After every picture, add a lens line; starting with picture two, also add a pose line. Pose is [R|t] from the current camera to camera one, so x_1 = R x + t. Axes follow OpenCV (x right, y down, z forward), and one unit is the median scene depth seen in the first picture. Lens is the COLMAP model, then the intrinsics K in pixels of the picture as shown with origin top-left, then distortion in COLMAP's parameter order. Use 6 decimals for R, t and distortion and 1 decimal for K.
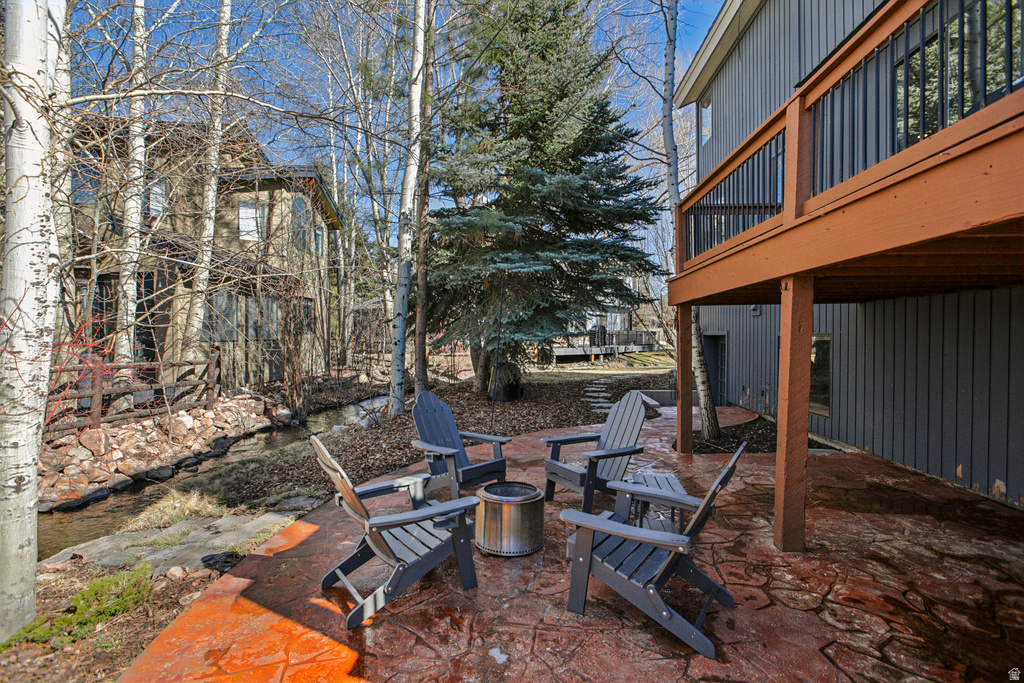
lens RADIAL K [[482.0, 0, 510.1], [0, 482.0, 342.4], [0, 0, 1]] dist [-0.047107, 0.018426]
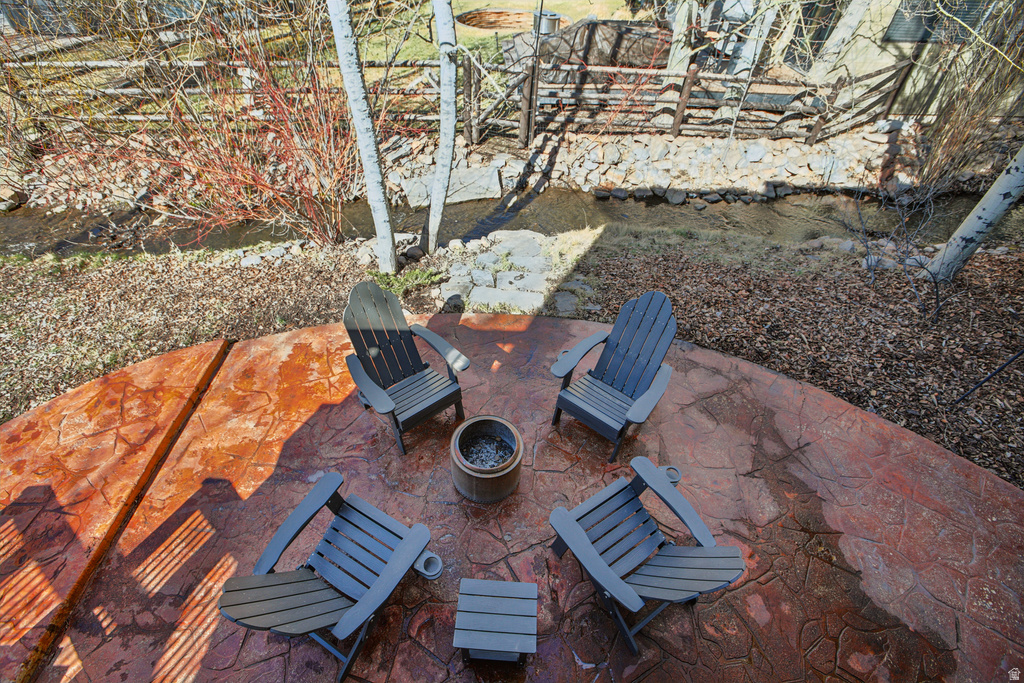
lens RADIAL K [[482.0, 0, 510.1], [0, 482.0, 342.4], [0, 0, 1]] dist [-0.047107, 0.018426]
pose [[0.086851, 0.700201, -0.708644, 0.193993], [-0.045462, 0.713376, 0.699305, -0.180847], [0.995183, -0.028519, 0.093790, 0.352923]]
